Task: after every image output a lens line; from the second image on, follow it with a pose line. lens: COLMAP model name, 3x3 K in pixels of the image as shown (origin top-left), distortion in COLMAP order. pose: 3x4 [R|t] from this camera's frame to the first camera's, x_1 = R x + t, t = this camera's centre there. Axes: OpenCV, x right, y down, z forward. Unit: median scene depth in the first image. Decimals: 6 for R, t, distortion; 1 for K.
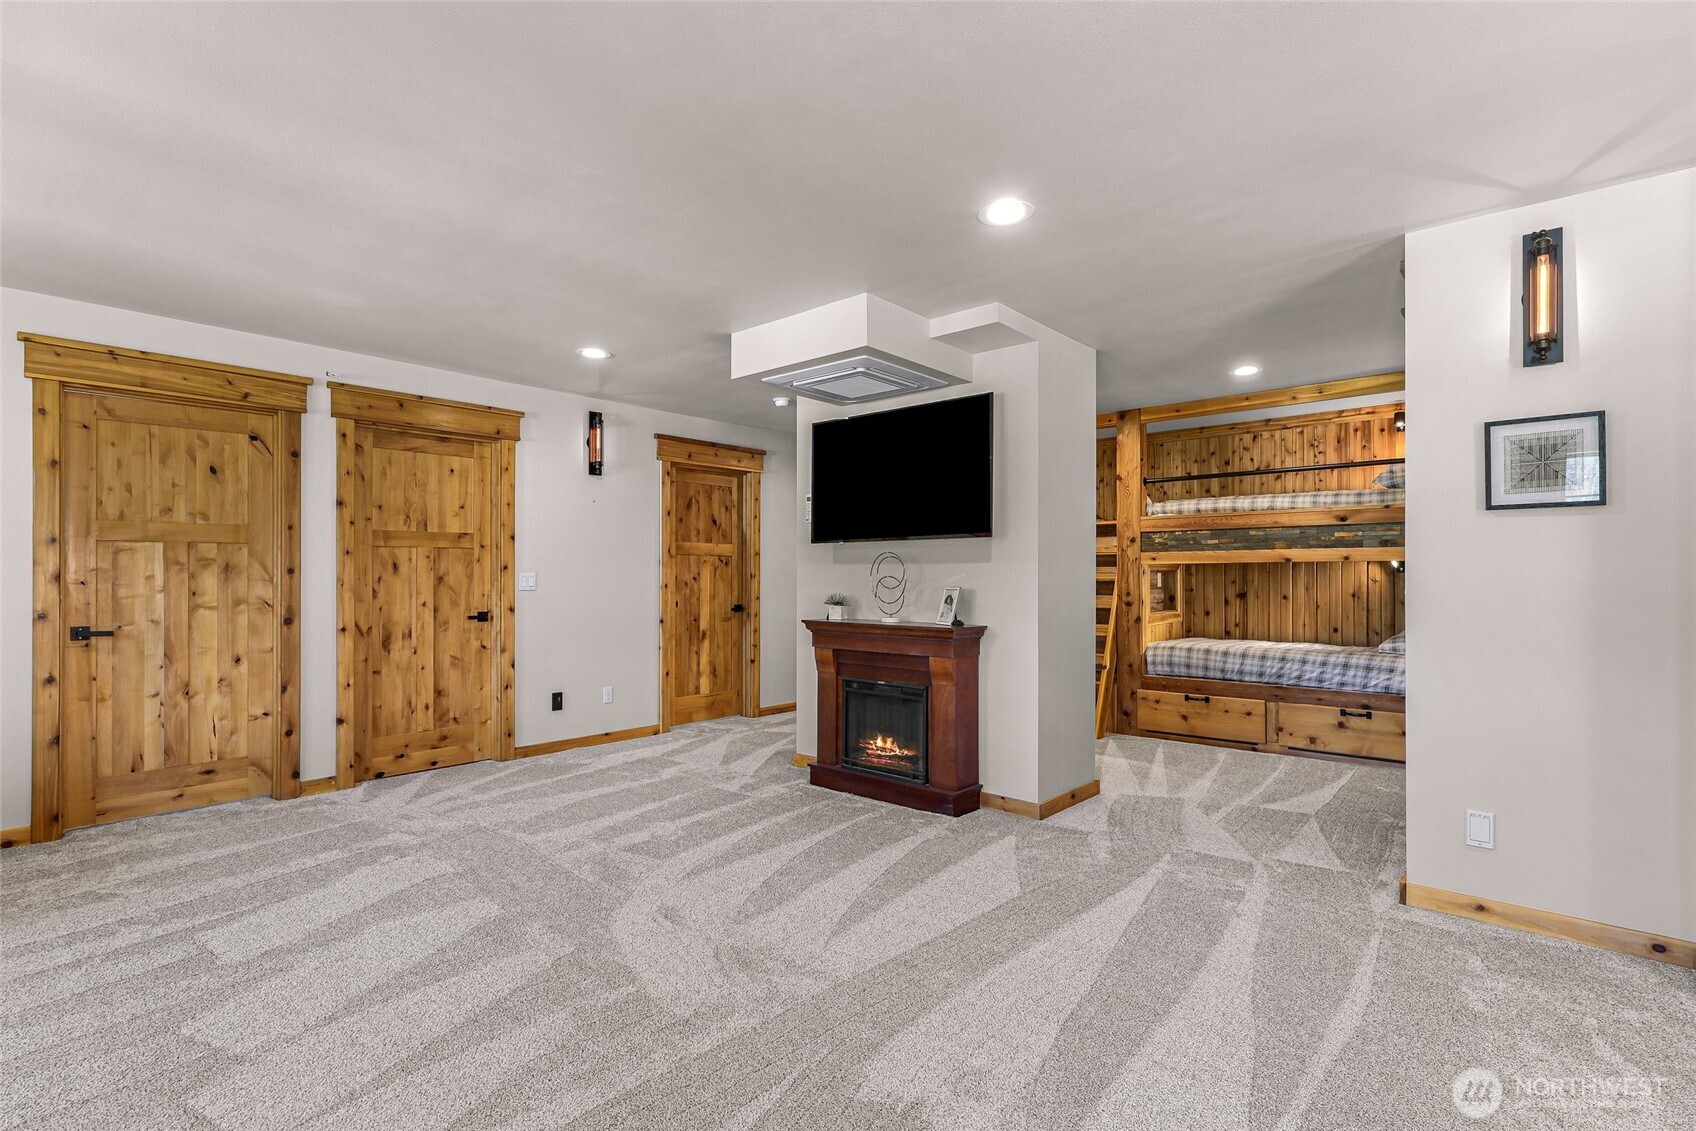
lens RADIAL K [[807.0, 0, 851.8], [0, 807.0, 568.6], [0, 0, 1]] dist [0.001990, -0.000062]
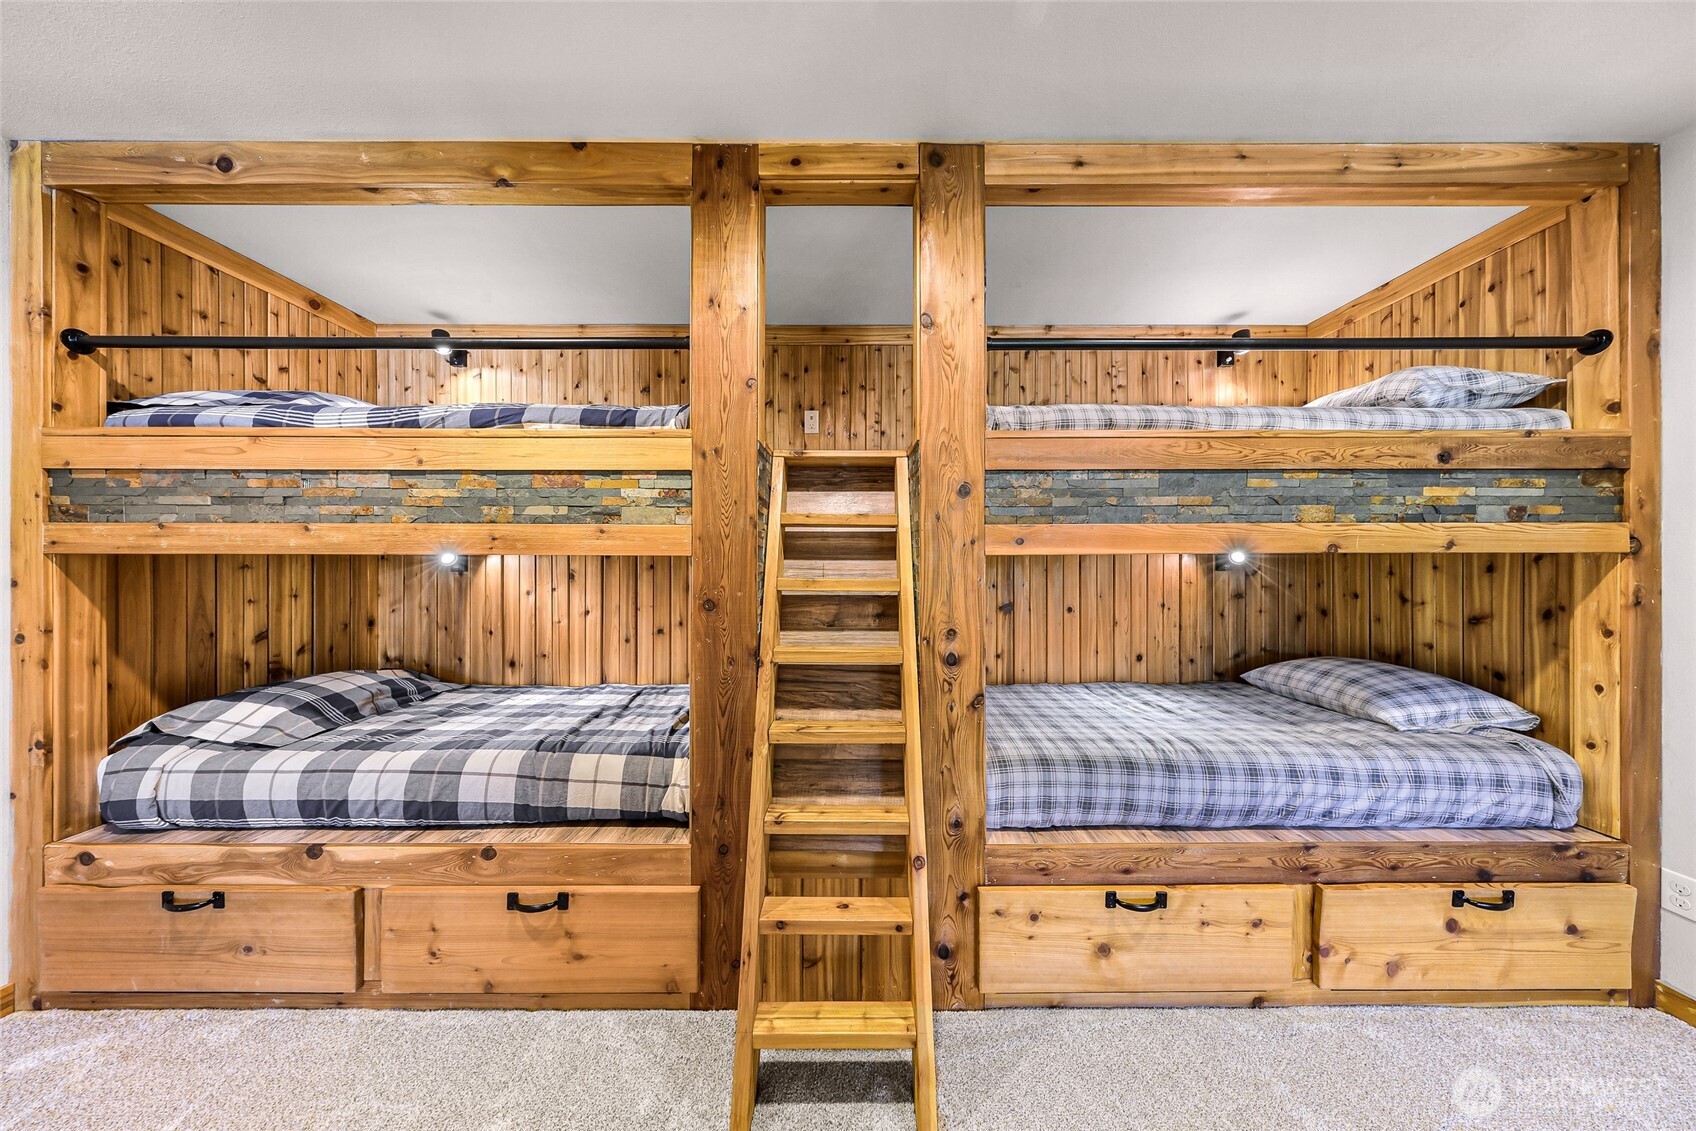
lens RADIAL K [[494.1, 0, 846.9], [0, 494.1, 561.7], [0, 0, 1]] dist [-0.000436, -0.000007]
pose [[0.752427, 0.001242, 0.658675, 0.185900], [-0.005589, 0.999974, 0.004499, -0.003583], [-0.658652, -0.007067, 0.752414, 1.035470]]
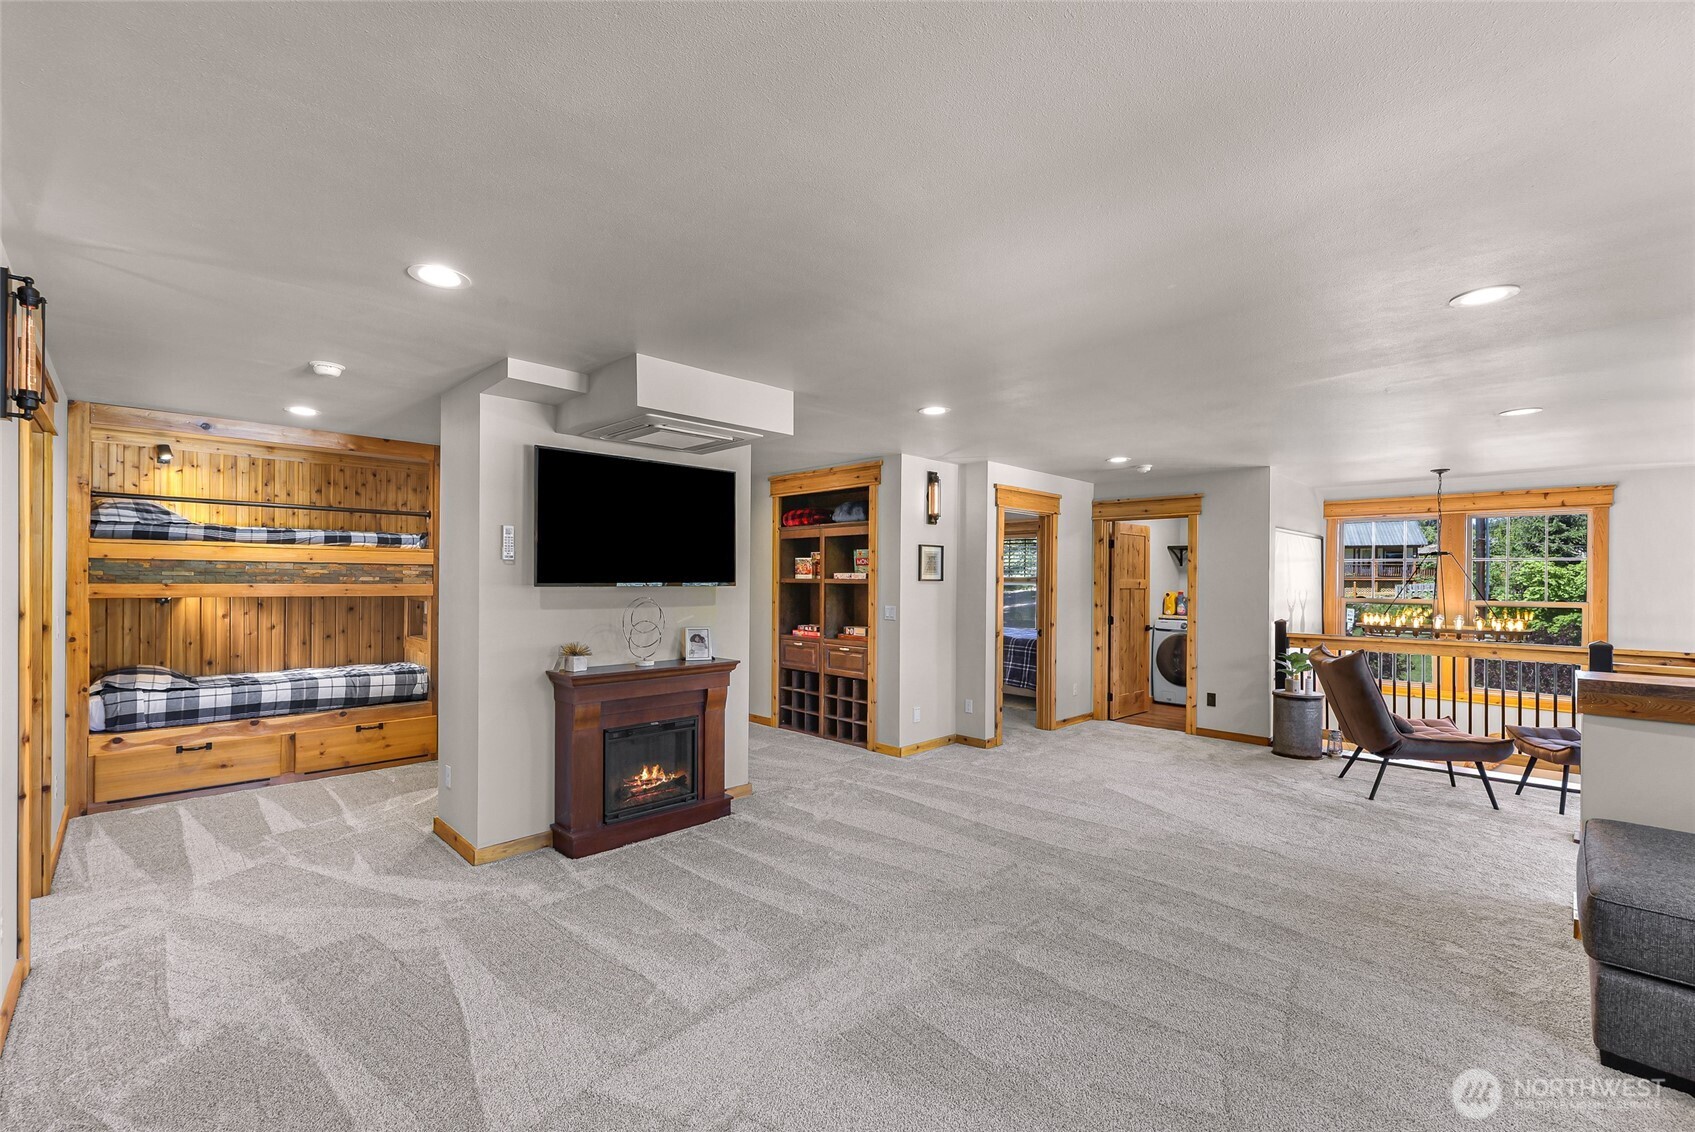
lens RADIAL K [[717.2, 0, 843.9], [0, 717.2, 572.7], [0, 0, 1]] dist [-0.000229, 0.000123]
pose [[0.072018, 0.005959, 0.997386, -0.749662], [-0.017201, 0.999841, -0.004731, -0.045993], [-0.997255, -0.016815, 0.072109, 0.593763]]
